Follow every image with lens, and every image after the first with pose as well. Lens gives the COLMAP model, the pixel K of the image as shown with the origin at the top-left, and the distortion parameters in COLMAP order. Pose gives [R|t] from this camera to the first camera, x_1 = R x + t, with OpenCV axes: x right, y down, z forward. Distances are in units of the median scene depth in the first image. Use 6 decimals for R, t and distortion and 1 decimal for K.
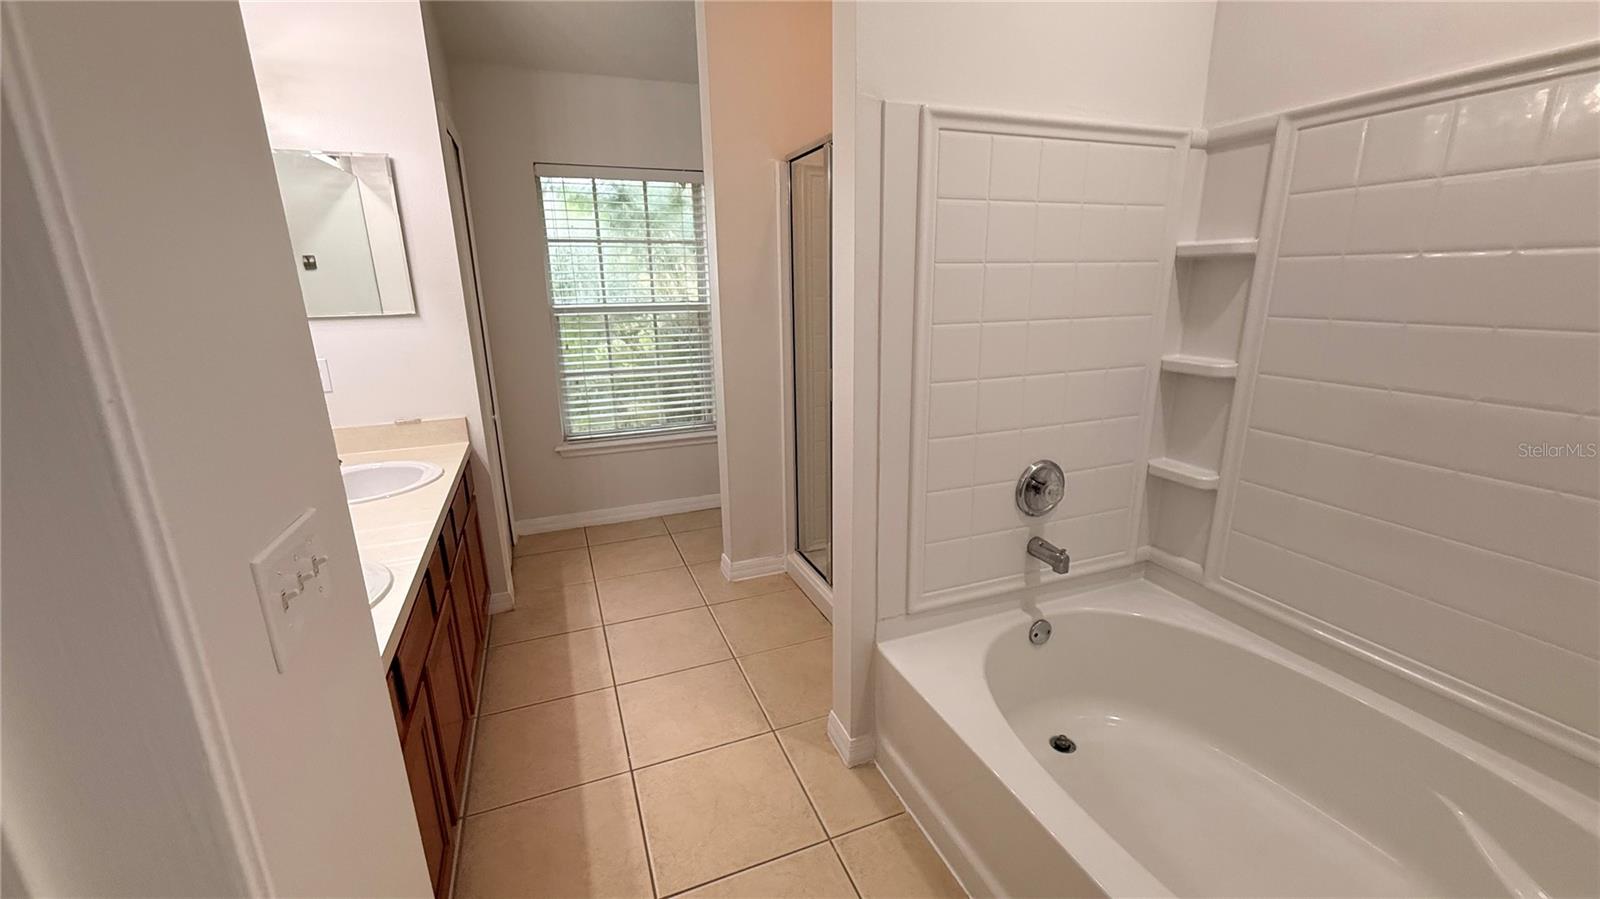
lens RADIAL K [[644.3, 0, 806.1], [0, 644.3, 452.5], [0, 0, 1]] dist [-0.001116, 0.000170]
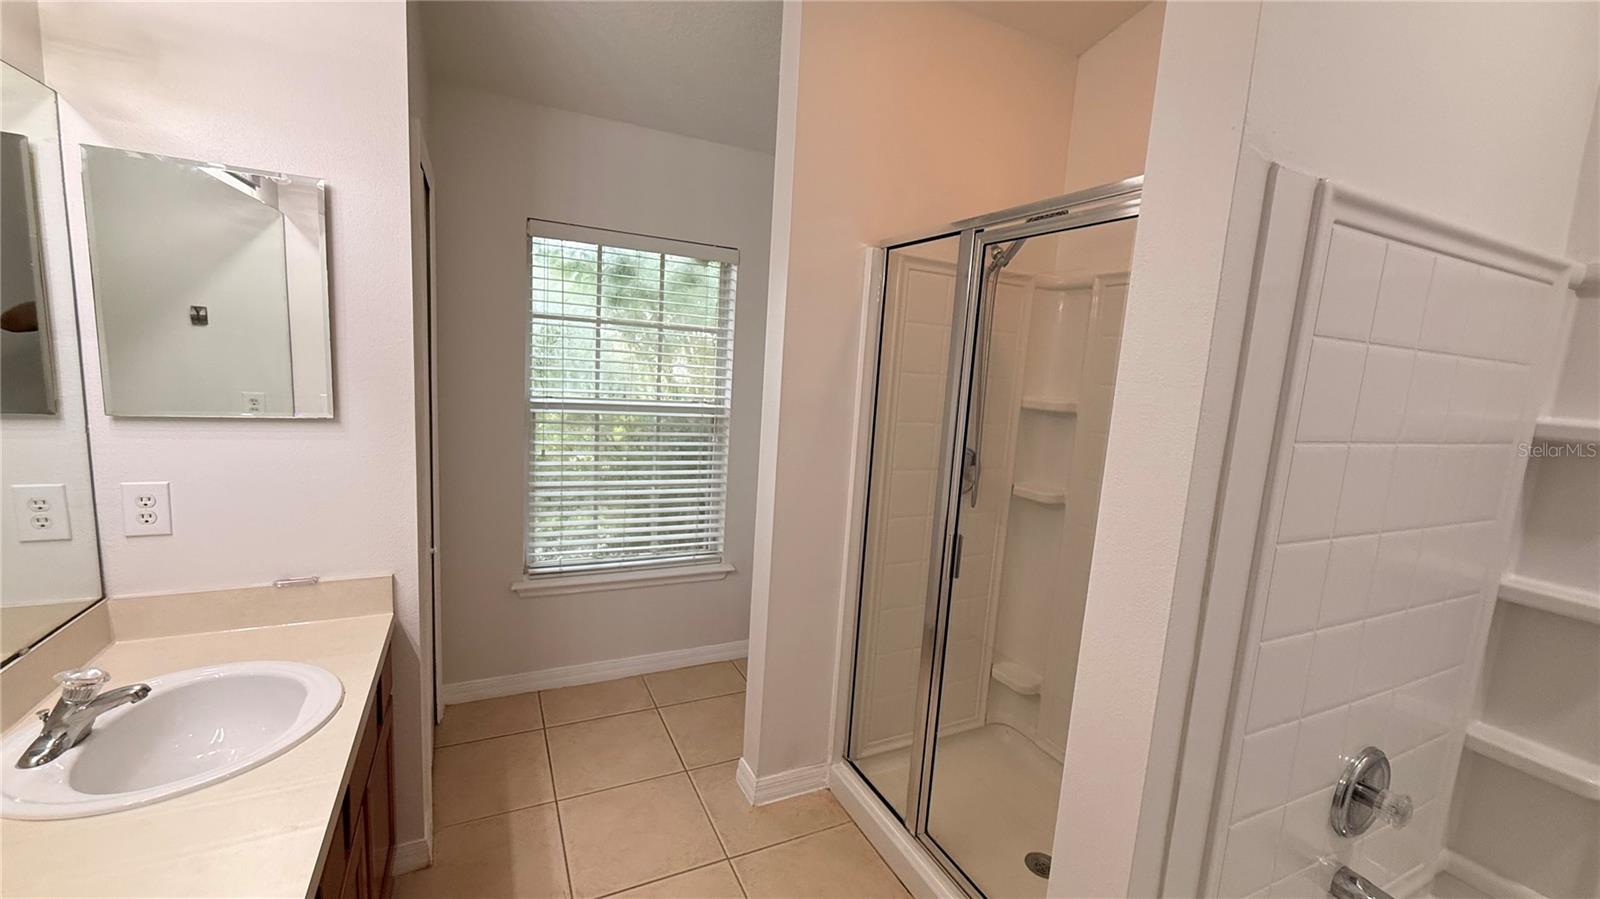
lens RADIAL K [[644.3, 0, 806.1], [0, 644.3, 452.5], [0, 0, 1]] dist [-0.001116, 0.000170]
pose [[0.993721, 0.066168, 0.090223, -0.131076], [-0.054841, 0.990927, -0.122706, -0.088003], [-0.097523, 0.116988, 0.988333, 0.218974]]
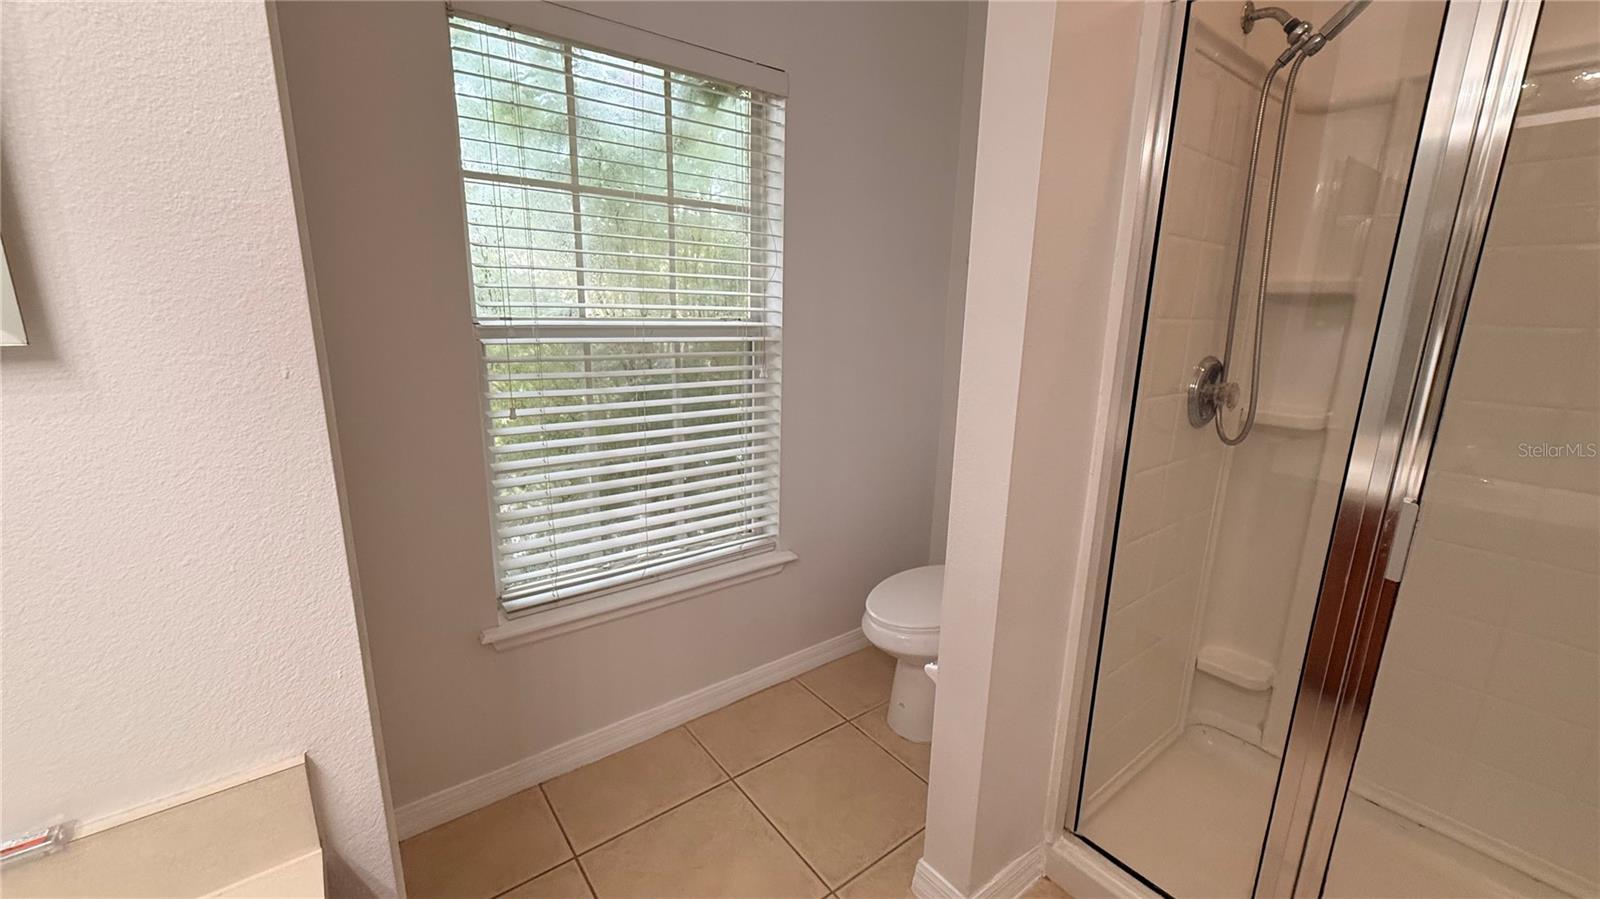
lens RADIAL K [[636.5, 0, 798.0], [0, 636.5, 454.9], [0, 0, 1]] dist [-0.008454, 0.000012]
pose [[0.961685, -0.028574, 0.272664, -0.299442], [0.037063, 0.998974, -0.026032, -0.115120], [-0.271640, 0.035140, 0.961757, 0.519596]]
